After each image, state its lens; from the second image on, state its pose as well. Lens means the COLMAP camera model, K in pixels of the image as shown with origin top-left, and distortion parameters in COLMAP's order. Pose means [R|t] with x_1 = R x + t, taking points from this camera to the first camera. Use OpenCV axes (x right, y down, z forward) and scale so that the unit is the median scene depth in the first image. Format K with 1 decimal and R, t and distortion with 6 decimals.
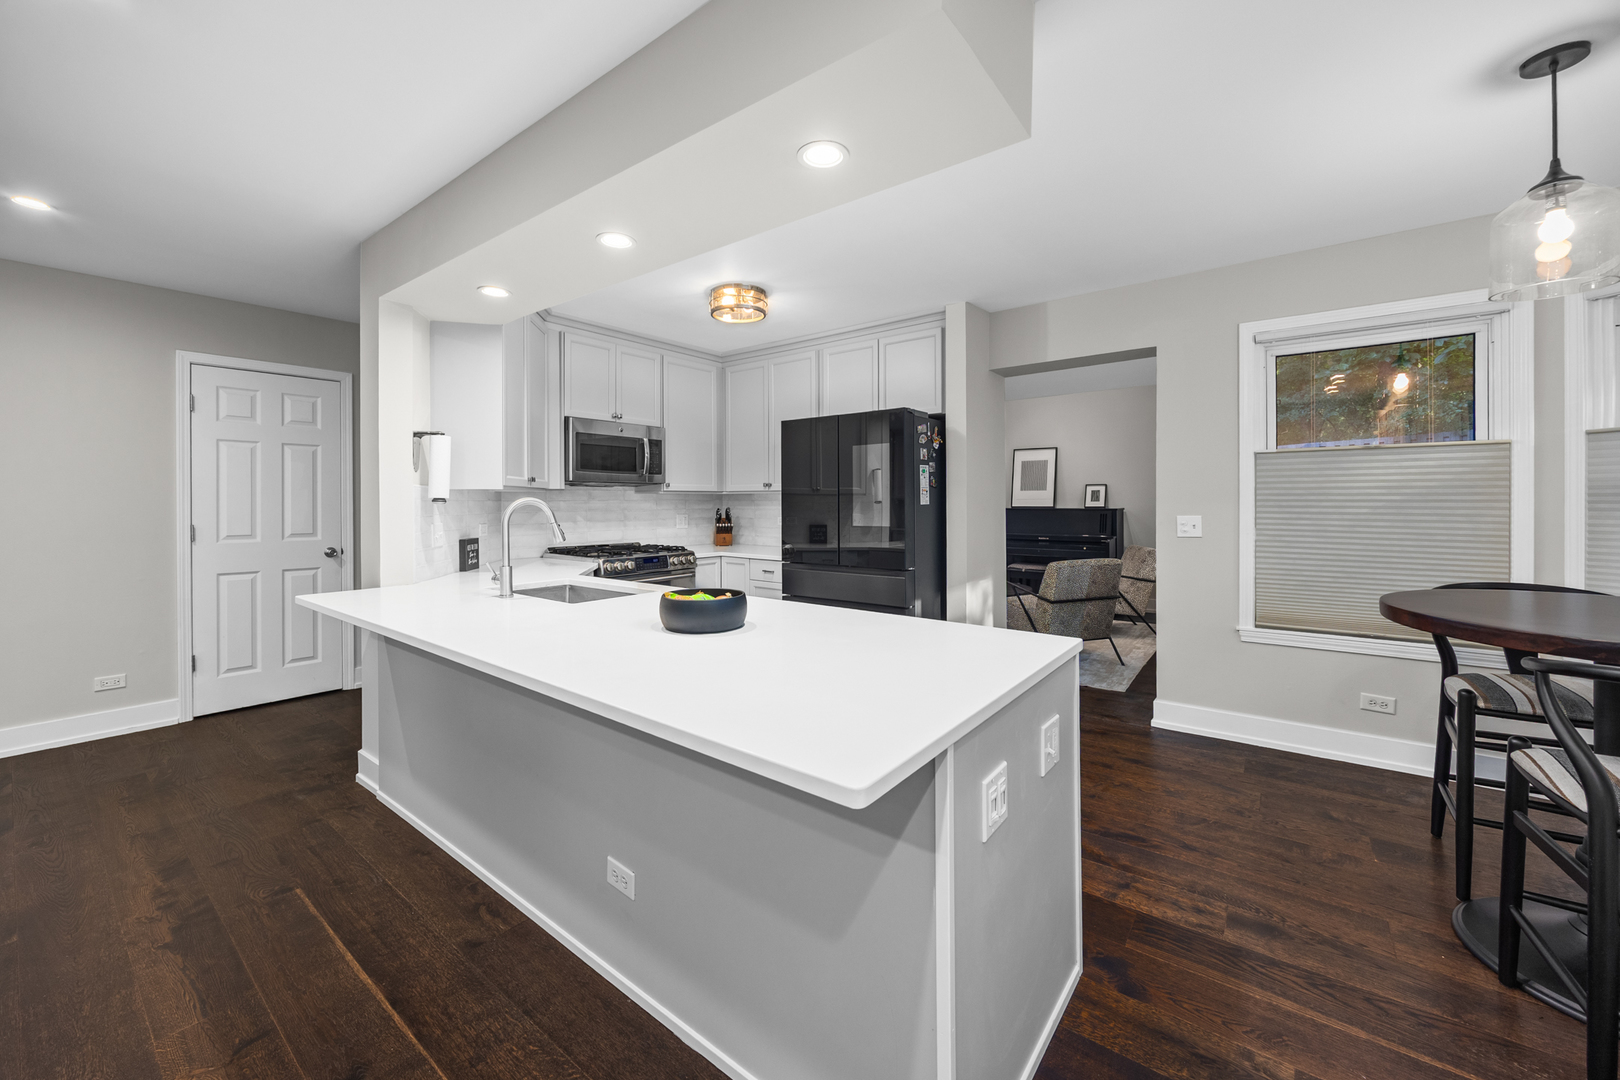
lens RADIAL K [[626.1, 0, 811.4], [0, 626.1, 512.3], [0, 0, 1]] dist [-0.001818, -0.000190]
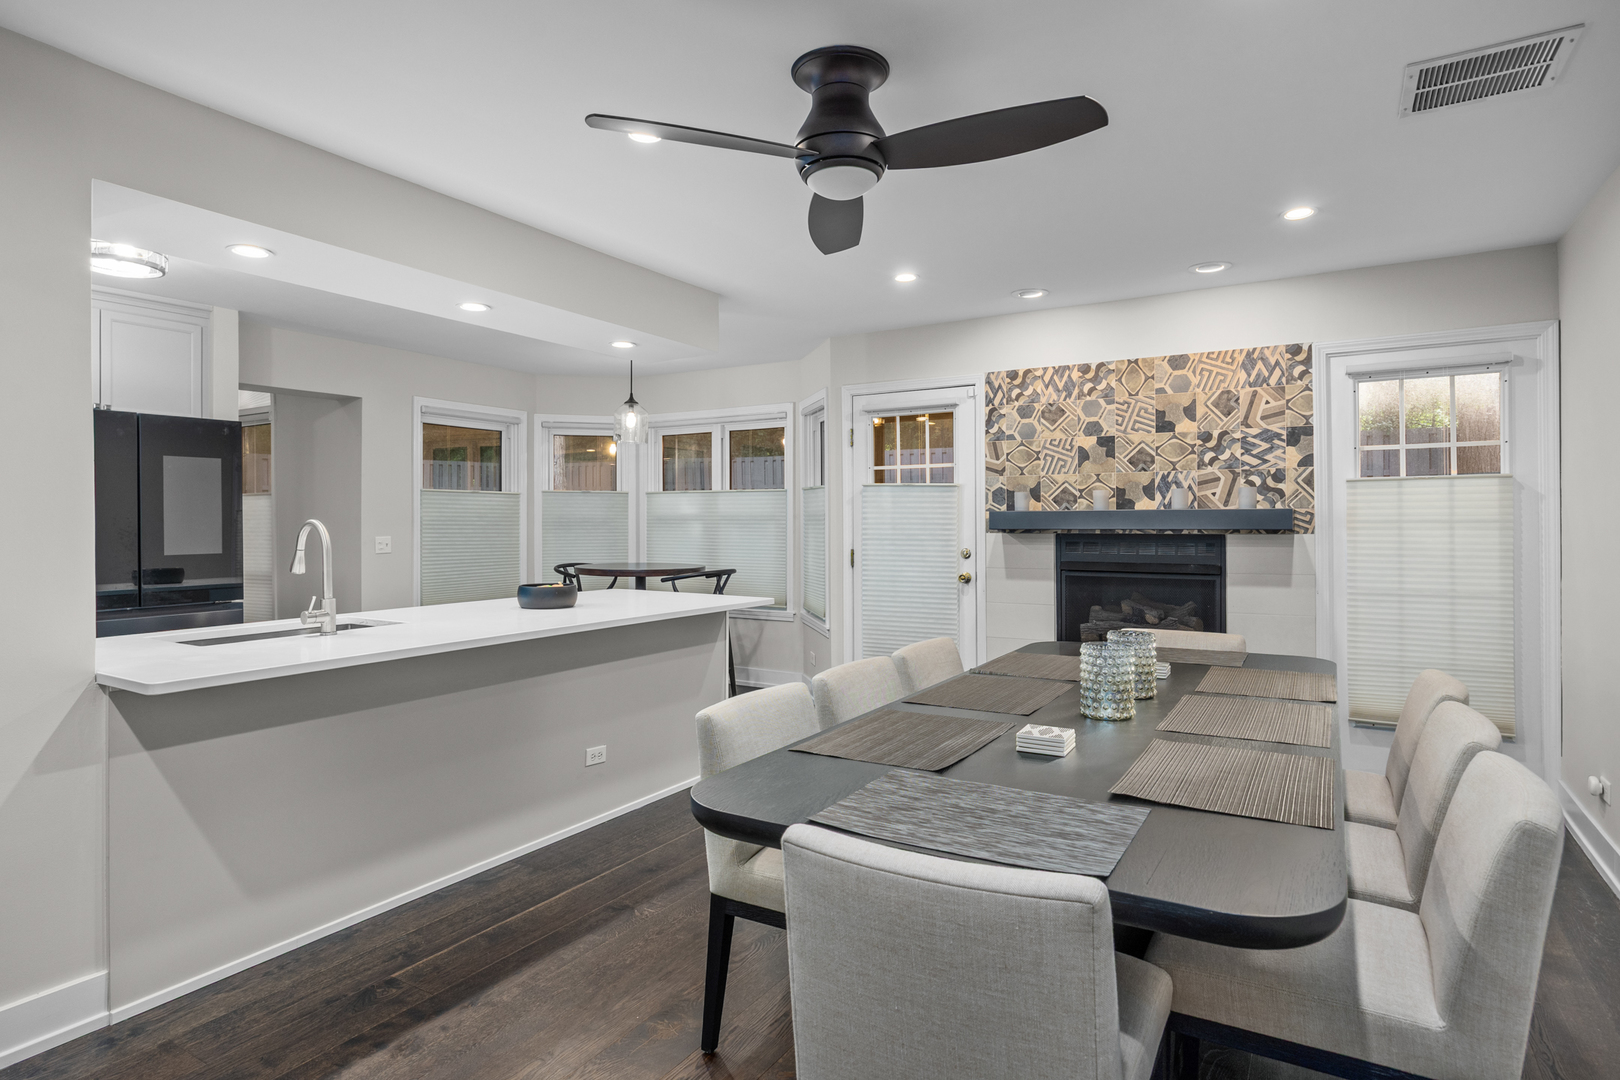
lens RADIAL K [[890.6, 0, 810.5], [0, 890.6, 520.0], [0, 0, 1]] dist [0.000456, 0.000277]
pose [[-0.118833, 0.005755, 0.992898, -1.832508], [0.026537, 0.999644, -0.002618, 0.000018], [-0.992560, 0.026038, -0.118943, 0.490557]]
